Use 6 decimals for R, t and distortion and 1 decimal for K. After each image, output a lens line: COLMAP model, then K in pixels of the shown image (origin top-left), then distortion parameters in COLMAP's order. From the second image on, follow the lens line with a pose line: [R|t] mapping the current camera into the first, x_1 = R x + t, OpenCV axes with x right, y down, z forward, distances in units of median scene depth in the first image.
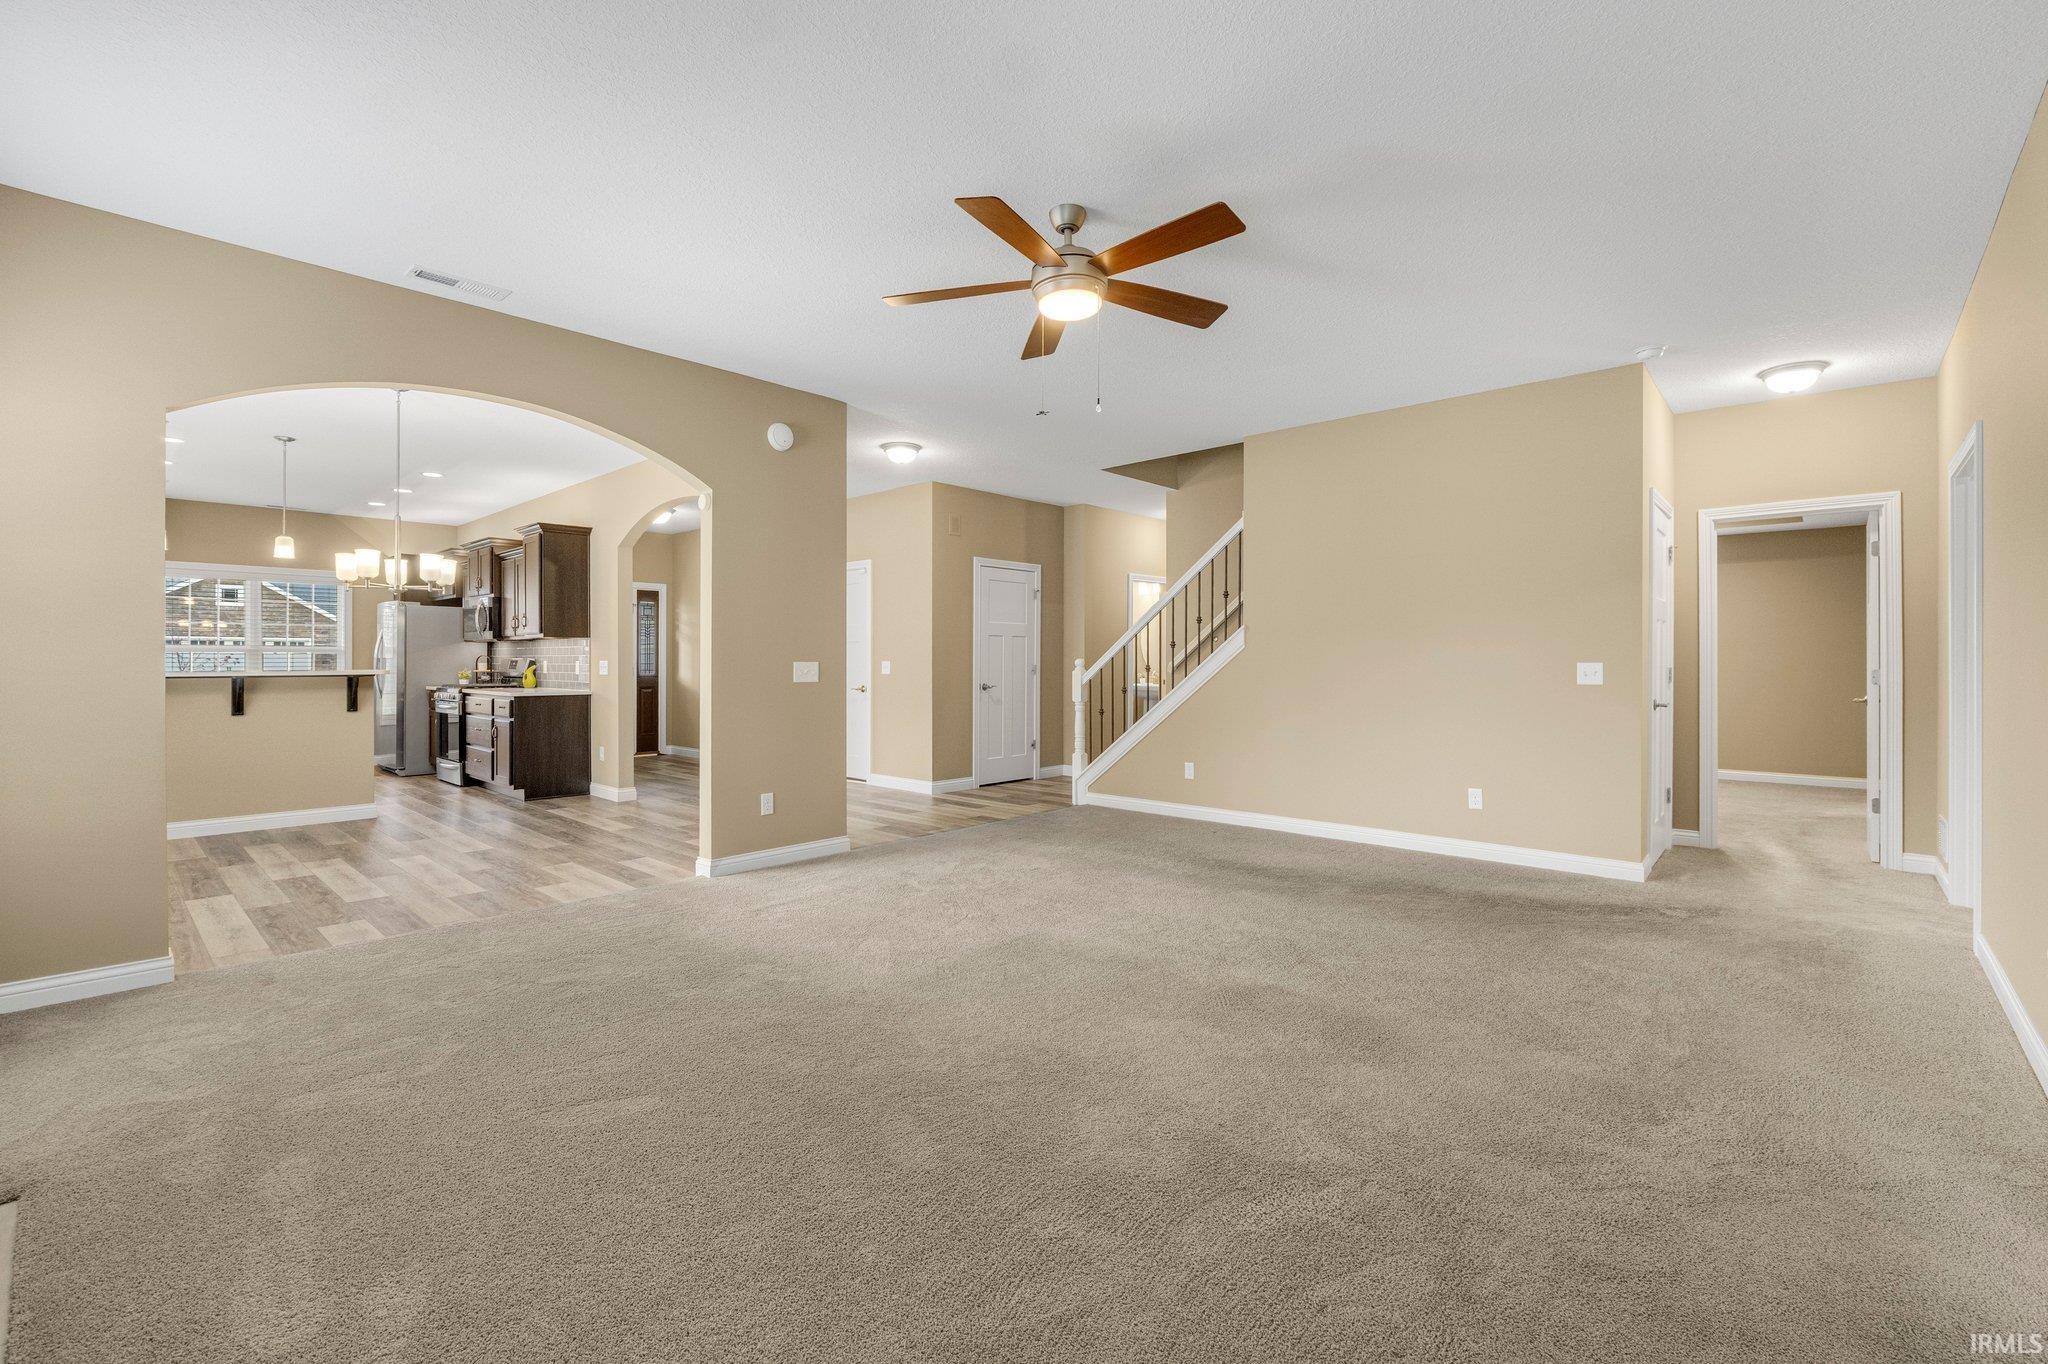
lens RADIAL K [[872.1, 0, 1016.4], [0, 872.1, 661.5], [0, 0, 1]] dist [-0.015415, 0.000519]
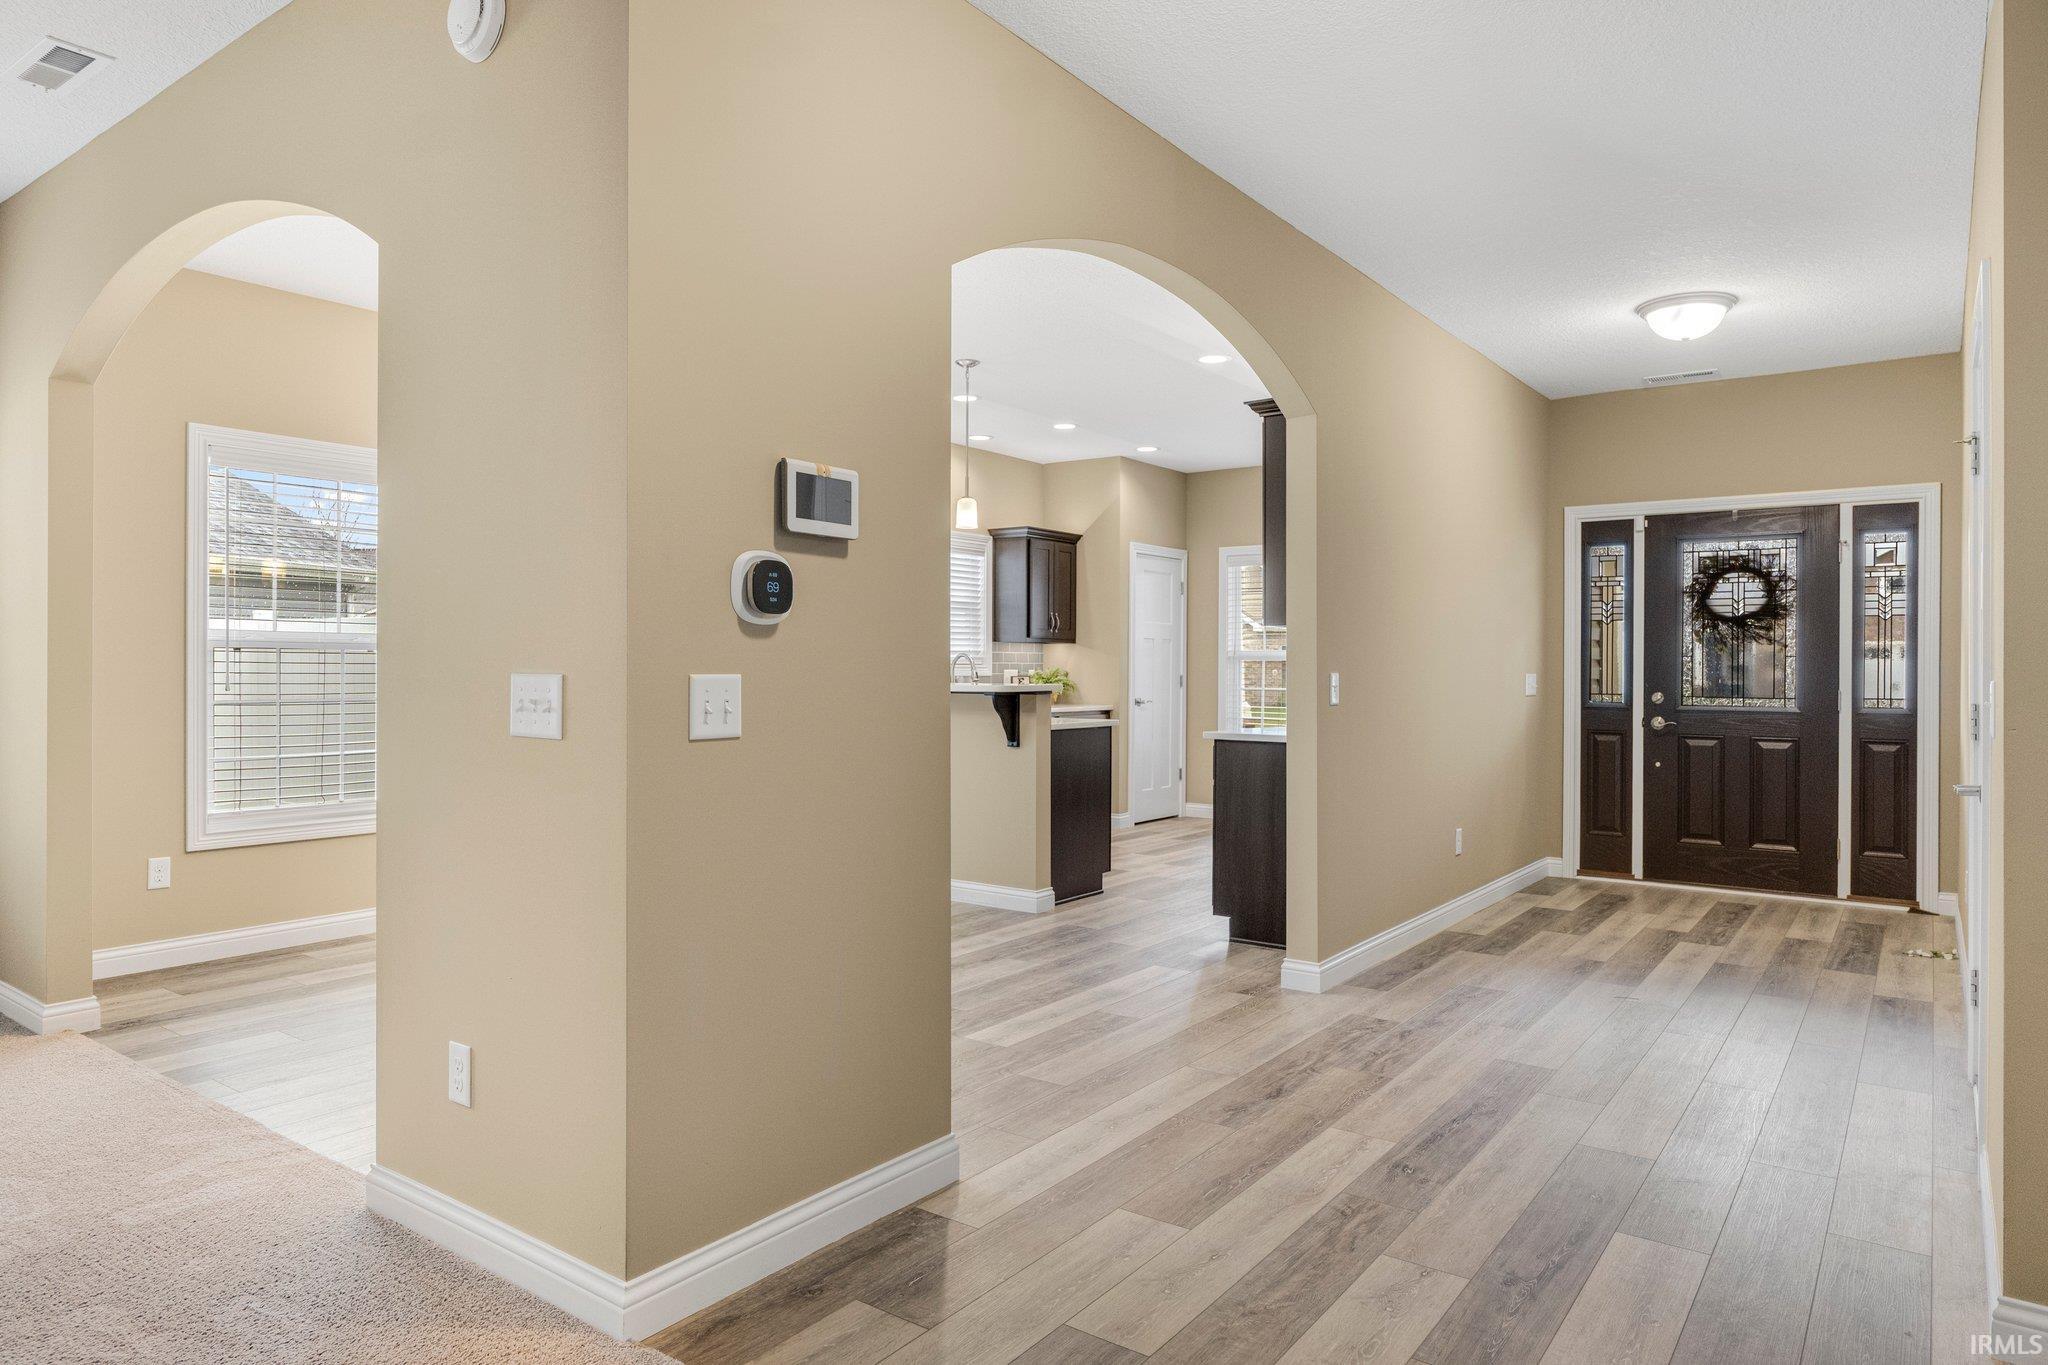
lens RADIAL K [[1237.8, 0, 1017.4], [0, 1237.8, 669.5], [0, 0, 1]] dist [-0.005053, -0.001922]
pose [[0.113281, 0.001155, -0.993562, 0.139995], [-0.007399, 0.999973, 0.000319, -0.001471], [0.993535, 0.007316, 0.113287, 0.685301]]
